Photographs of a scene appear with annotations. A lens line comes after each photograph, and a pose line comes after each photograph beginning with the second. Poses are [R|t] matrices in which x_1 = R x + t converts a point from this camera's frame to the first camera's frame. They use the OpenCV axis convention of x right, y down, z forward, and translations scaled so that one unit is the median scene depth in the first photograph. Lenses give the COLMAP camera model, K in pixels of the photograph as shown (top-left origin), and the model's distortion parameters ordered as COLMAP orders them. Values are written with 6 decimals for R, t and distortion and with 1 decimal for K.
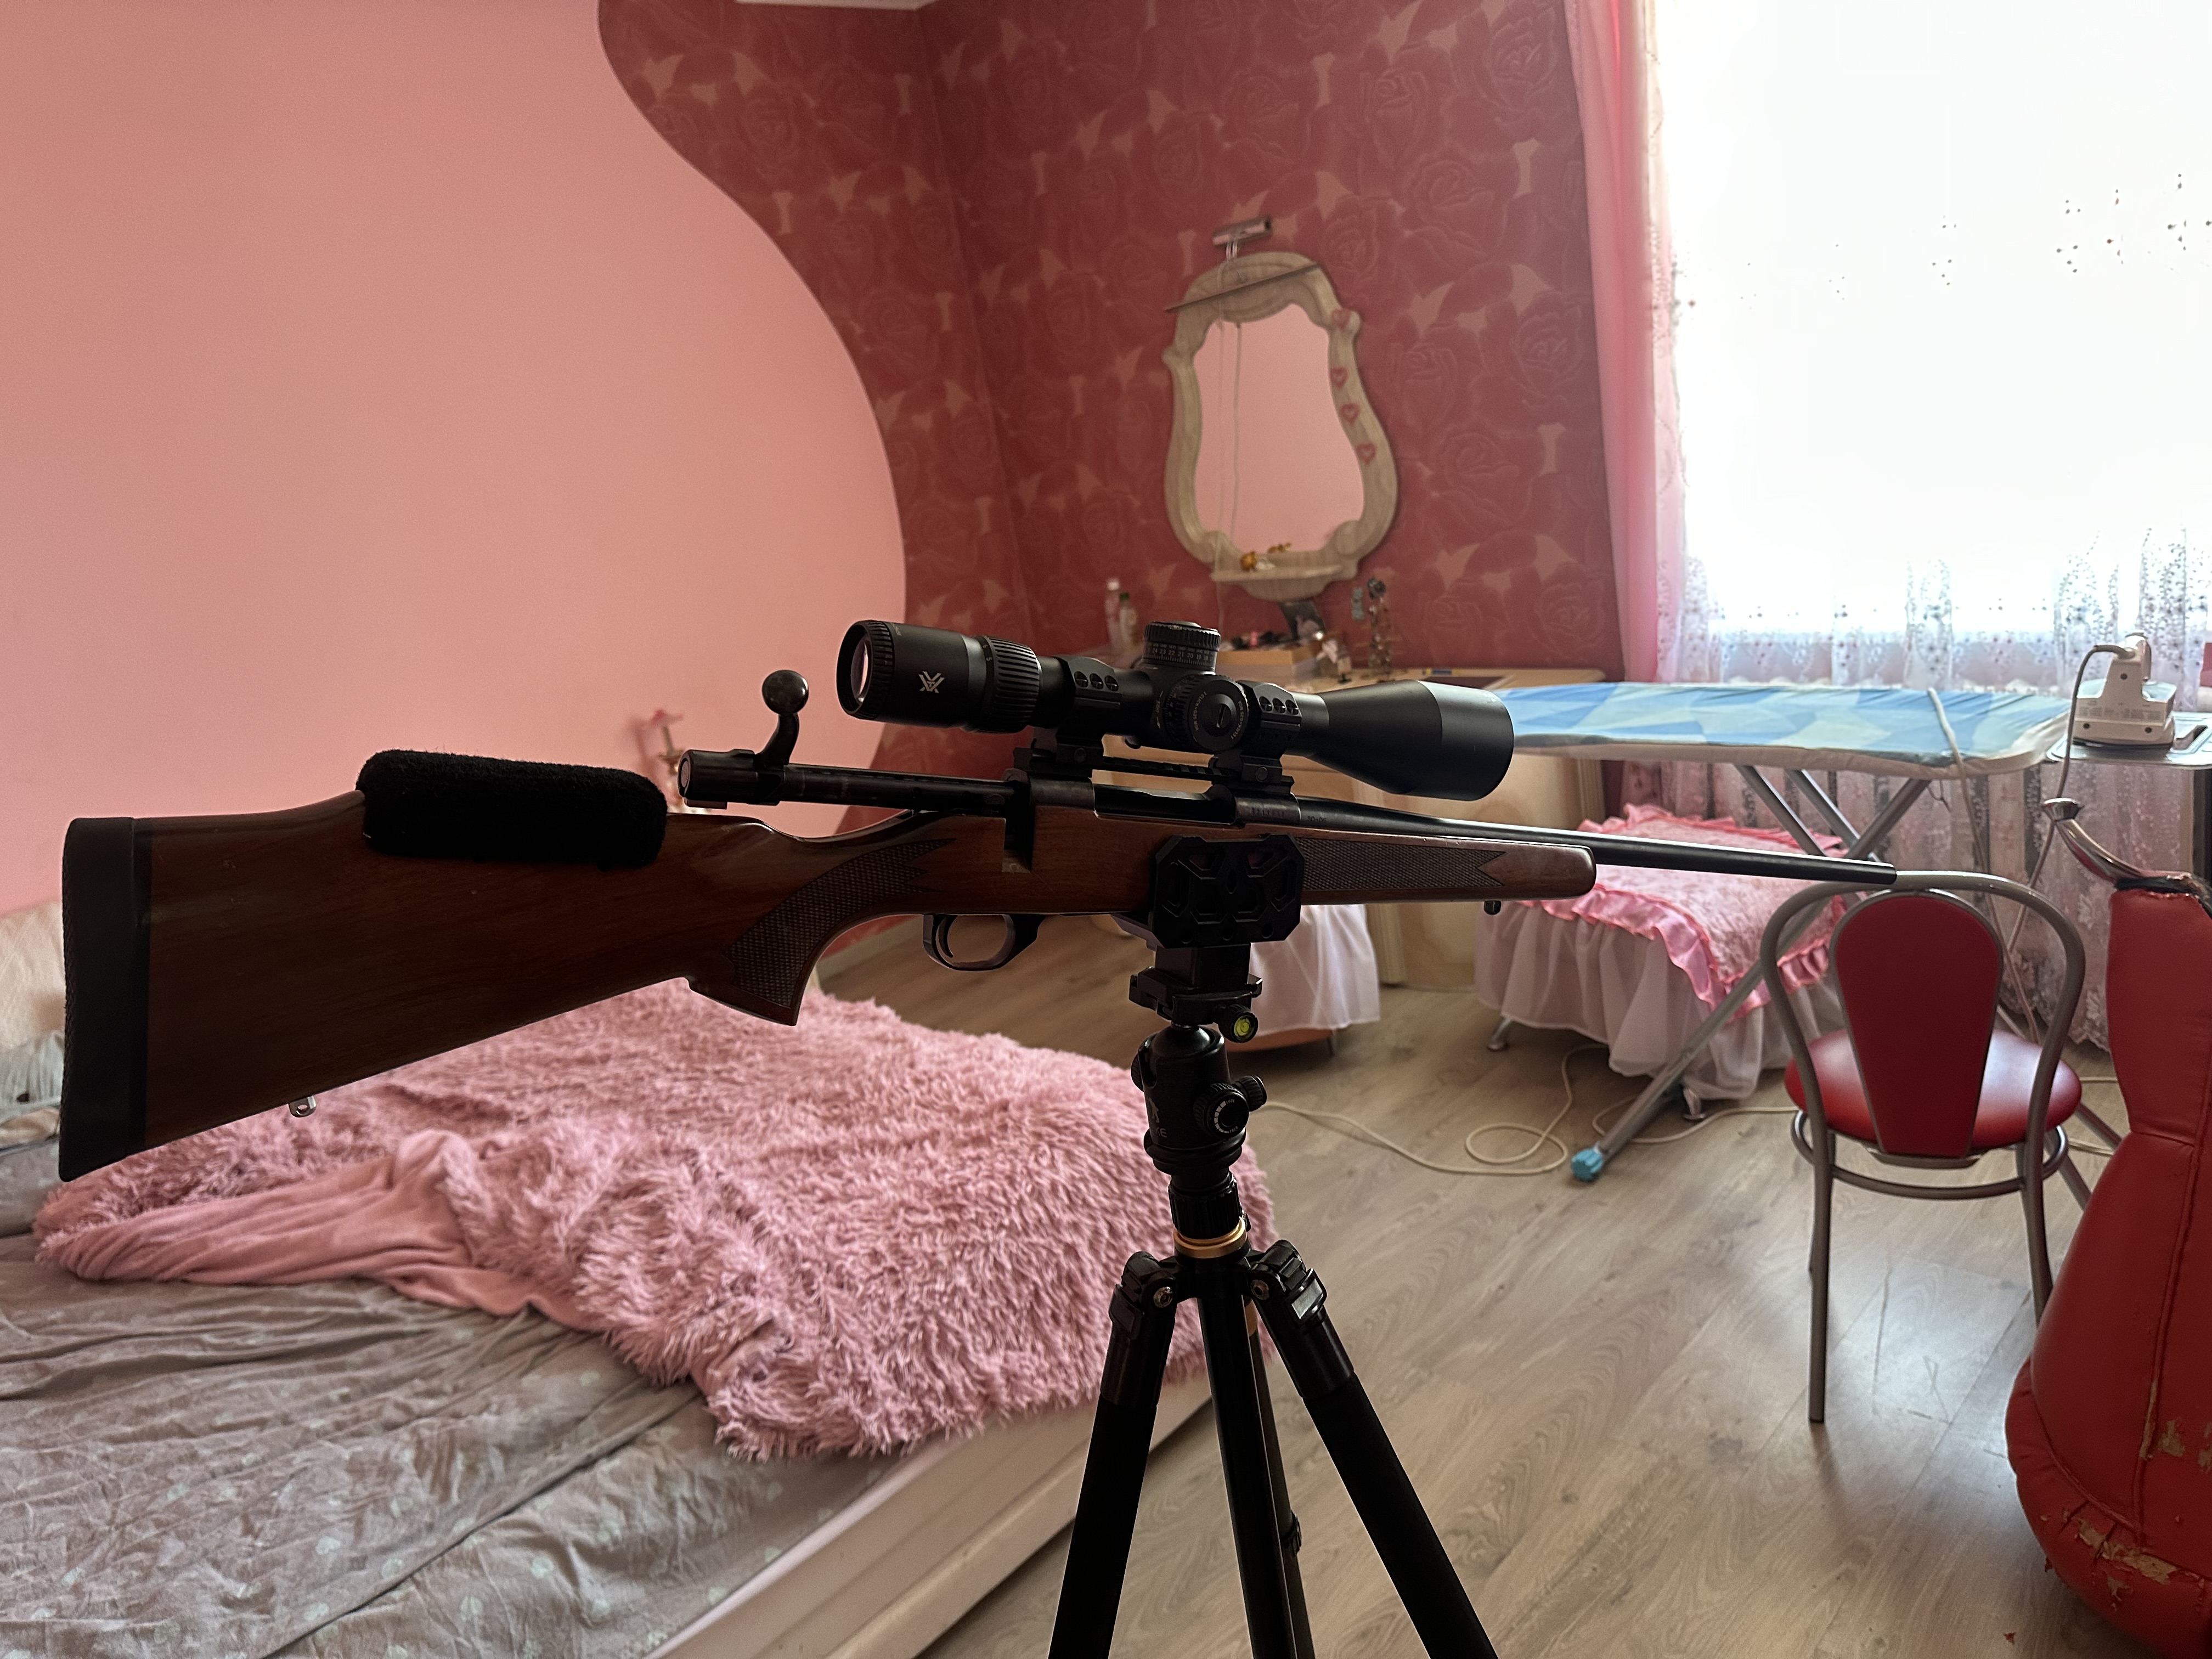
lens RADIAL K [[1572.2, 0, 1103.6], [0, 1572.2, 809.2], [0, 0, 1]] dist [0.021747, -0.039555]
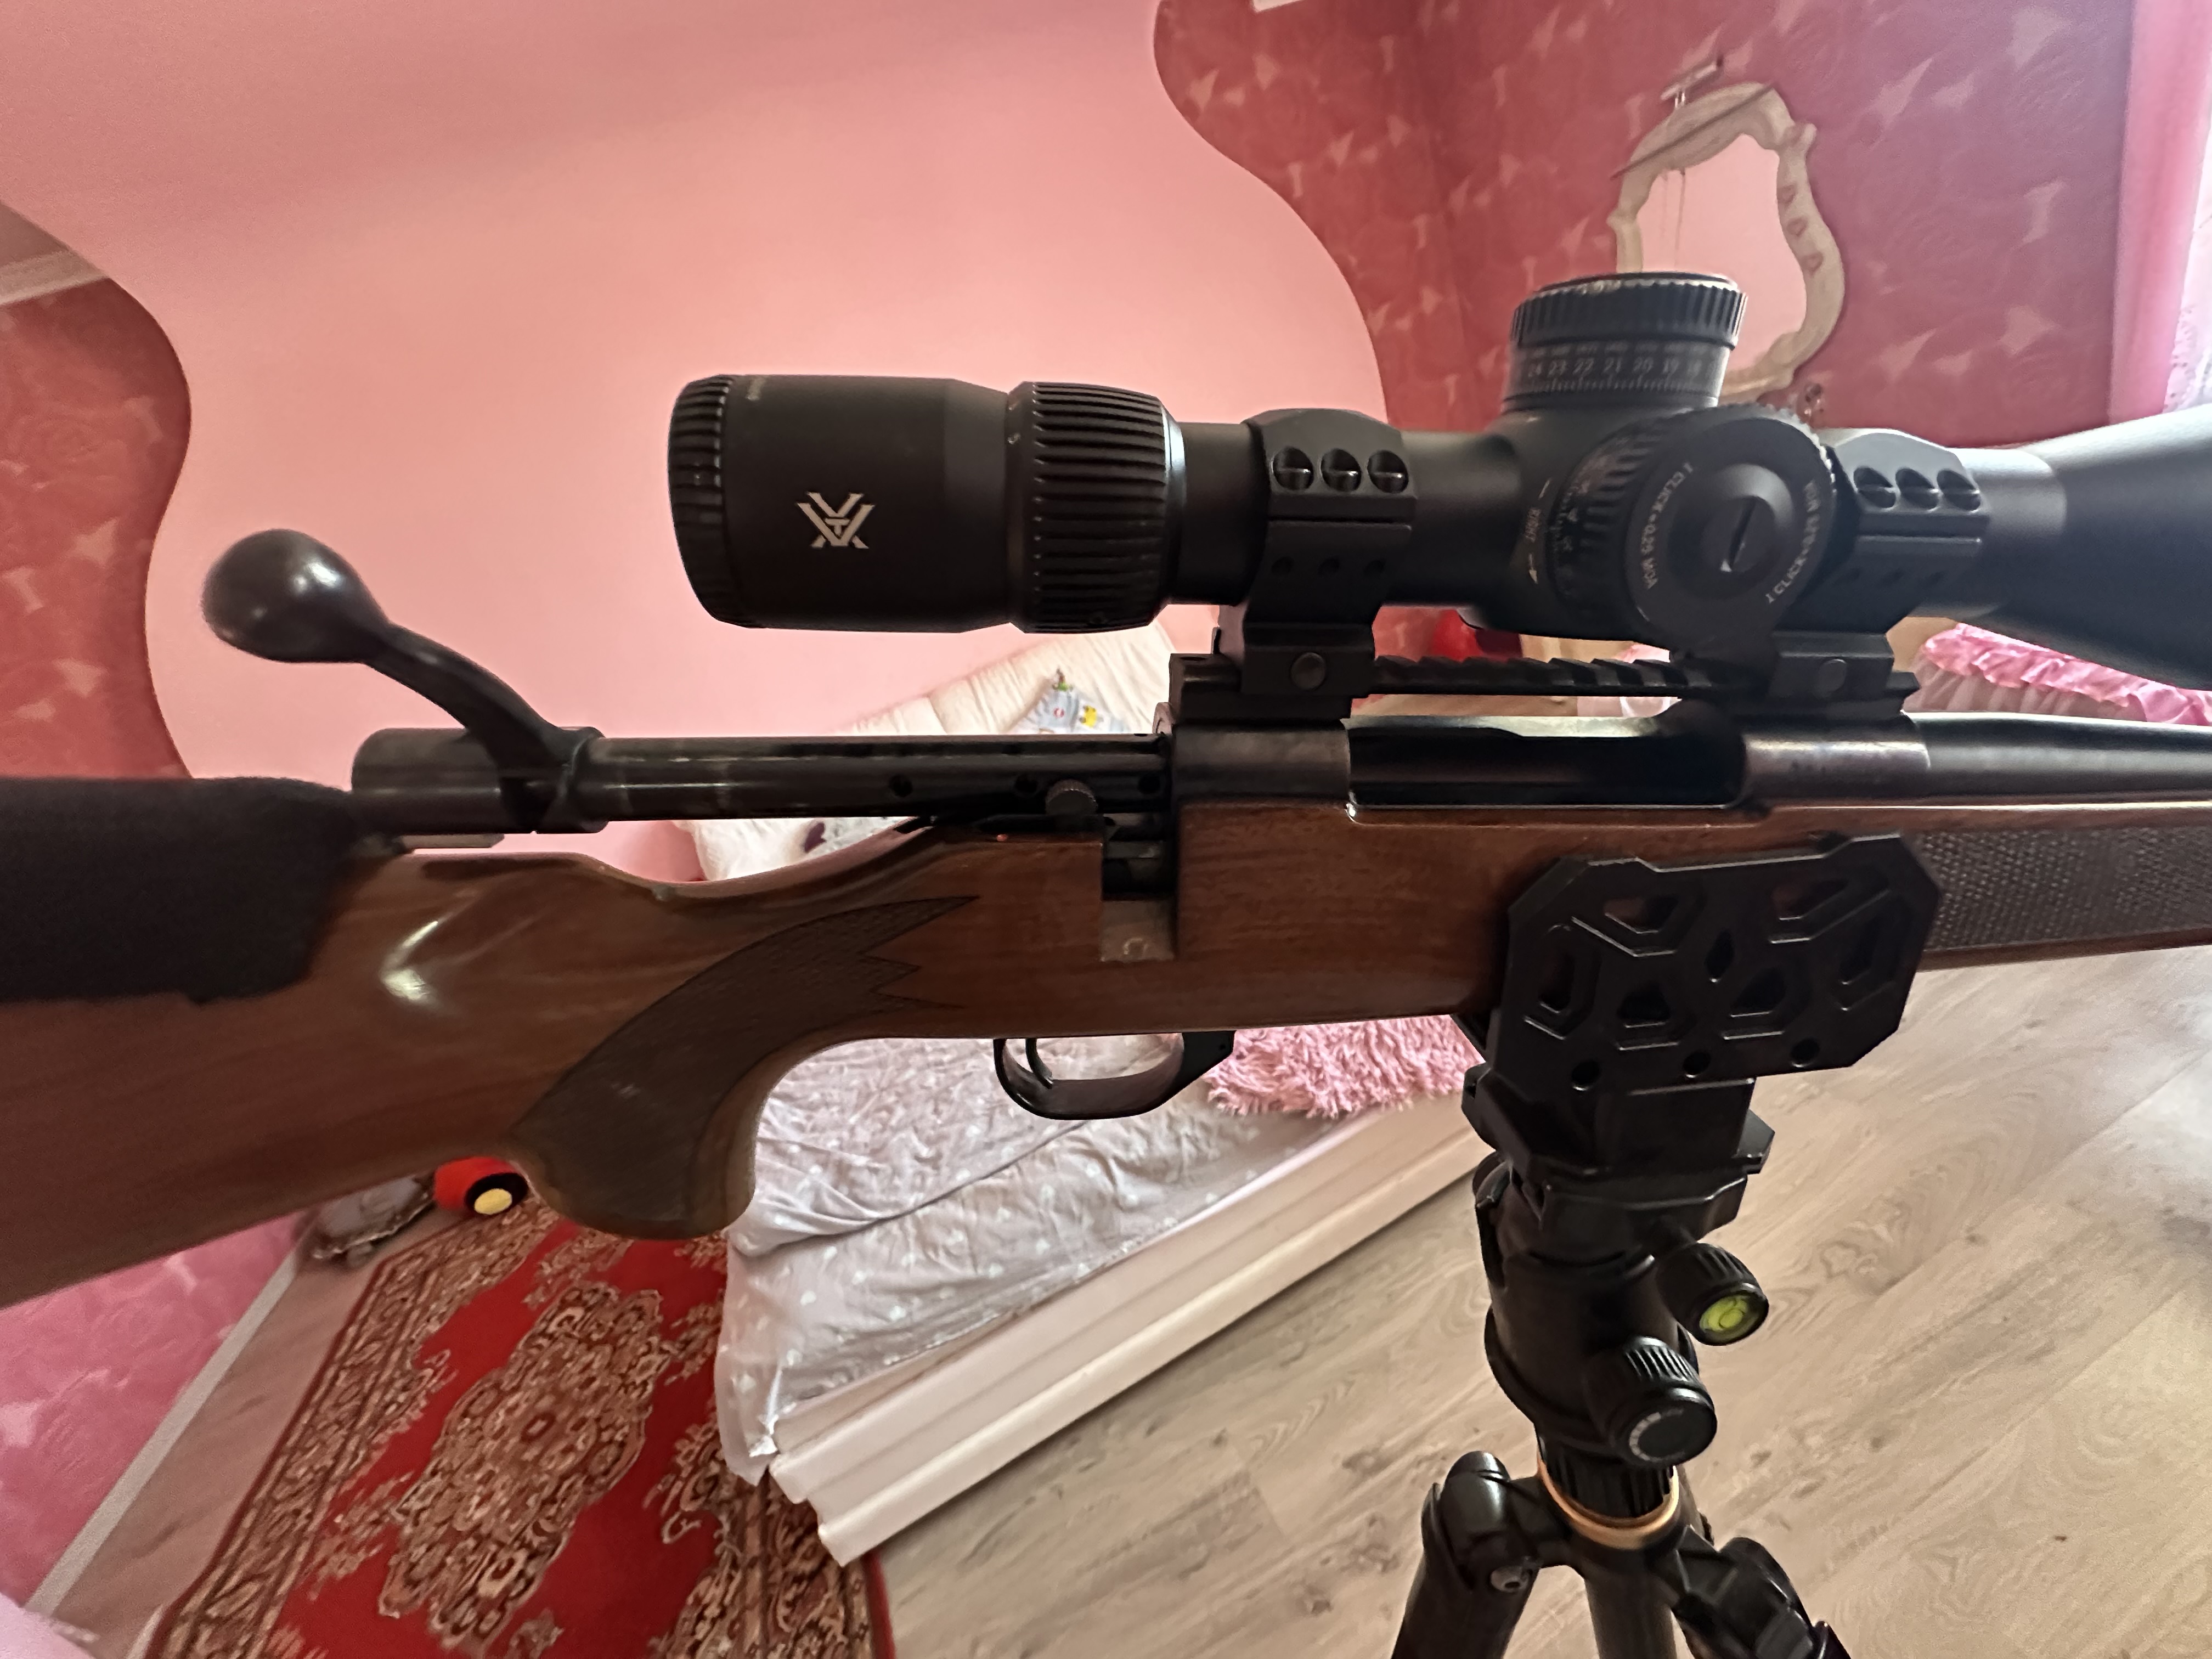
lens RADIAL K [[885.4, 0, 1106.3], [0, 885.4, 824.6], [0, 0, 1]] dist [-0.008480, 0.001717]
pose [[0.896856, 0.033491, -0.441054, 0.012120], [0.069920, 0.973859, 0.216127, -0.016079], [0.436762, -0.224673, 0.871069, 0.250779]]
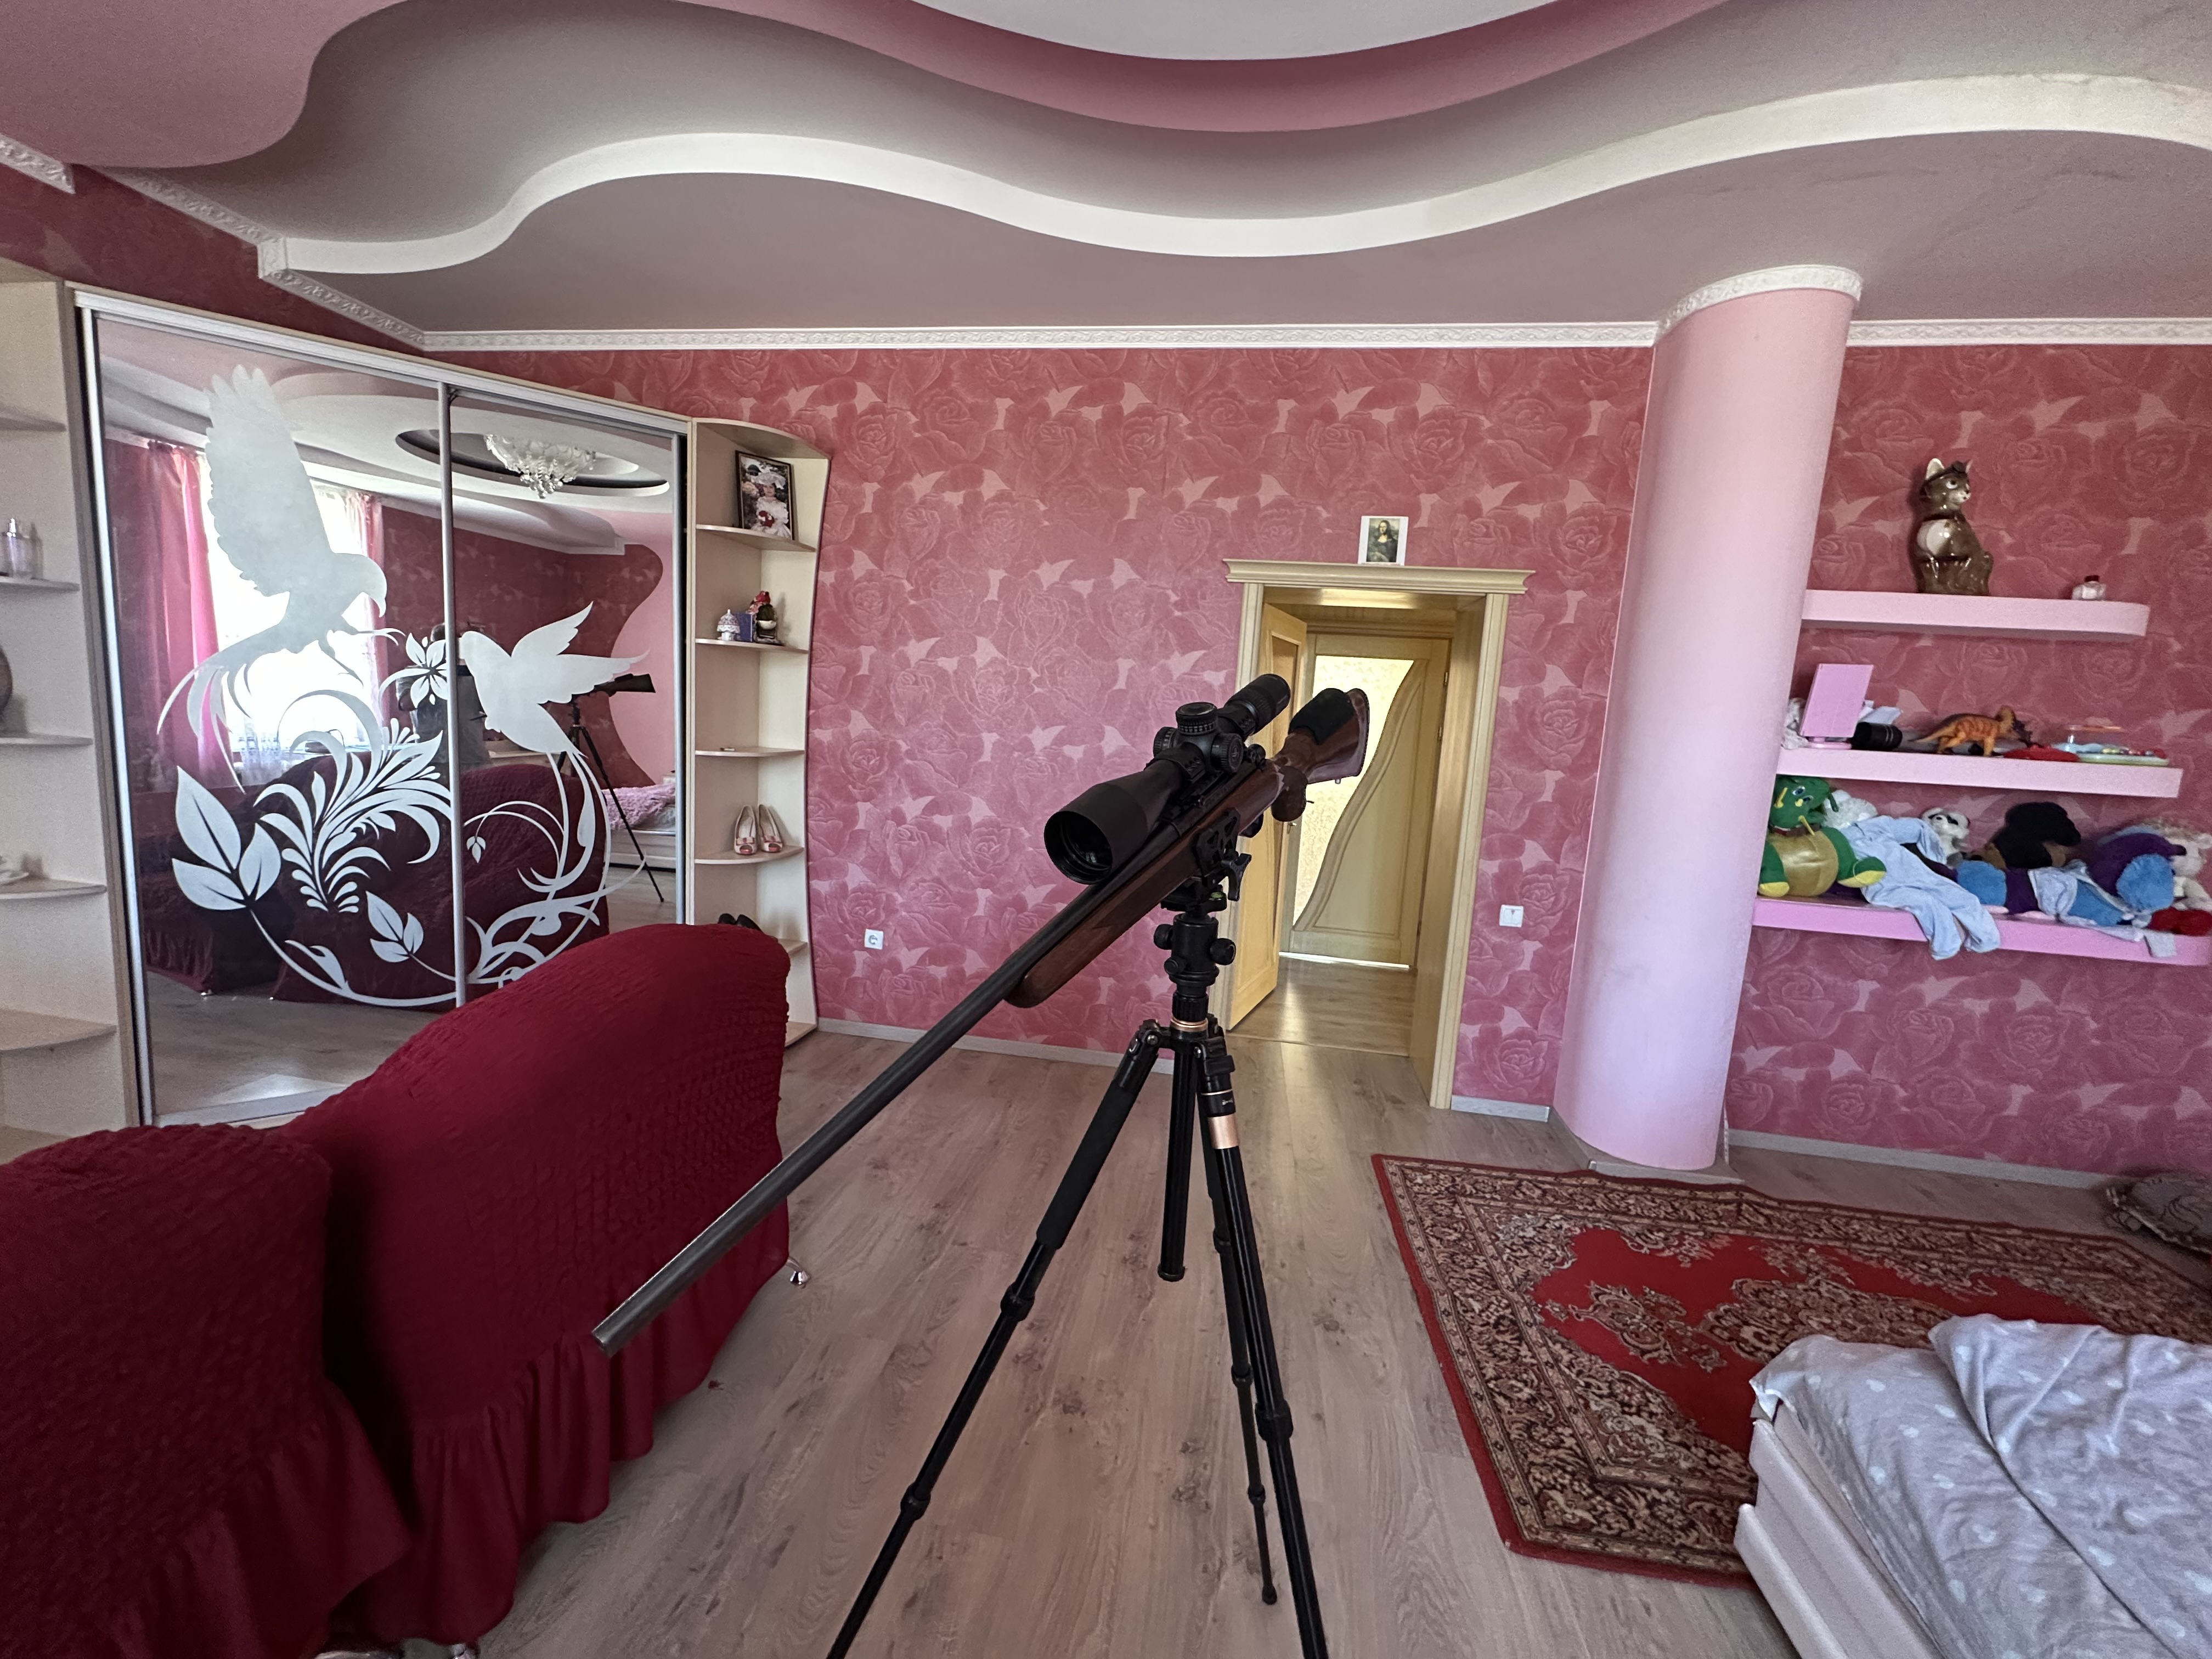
lens RADIAL K [[885.4, 0, 1105.0], [0, 885.4, 829.0], [0, 0, 1]] dist [-0.008480, 0.001717]
pose [[-0.814048, 0.197065, -0.546343, 0.248209], [-0.072890, 0.898576, 0.432722, -0.143777], [0.576205, 0.392080, -0.717120, 0.581081]]
